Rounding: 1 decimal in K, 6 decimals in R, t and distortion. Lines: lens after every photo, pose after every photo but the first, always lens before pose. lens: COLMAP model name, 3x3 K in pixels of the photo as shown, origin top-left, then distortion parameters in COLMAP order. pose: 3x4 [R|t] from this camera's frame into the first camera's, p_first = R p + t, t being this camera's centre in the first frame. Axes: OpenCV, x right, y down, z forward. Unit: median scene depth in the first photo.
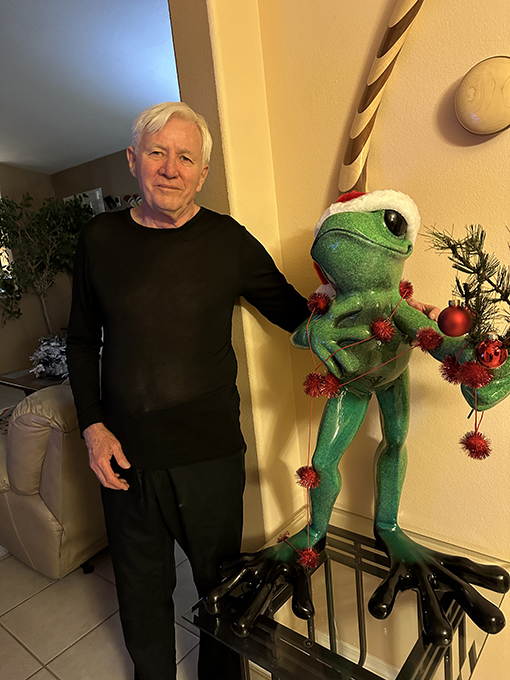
lens RADIAL K [[481.3, 0, 255.0], [0, 481.3, 340.0], [0, 0, 1]] dist [0.062162, -0.084770]
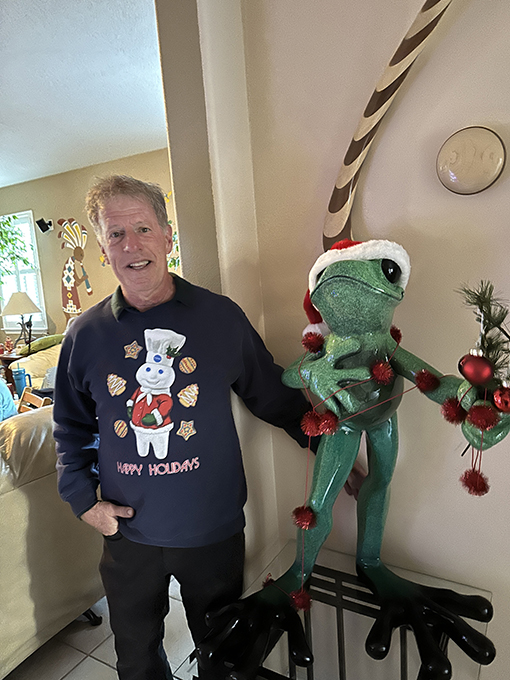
lens RADIAL K [[479.1, 0, 253.7], [0, 479.1, 336.4], [0, 0, 1]] dist [0.107994, -0.148547]
pose [[0.988703, 0.010049, 0.149548, -0.156570], [-0.000732, 0.998062, -0.062223, -0.029191], [-0.149884, 0.061411, 0.986795, 0.001977]]
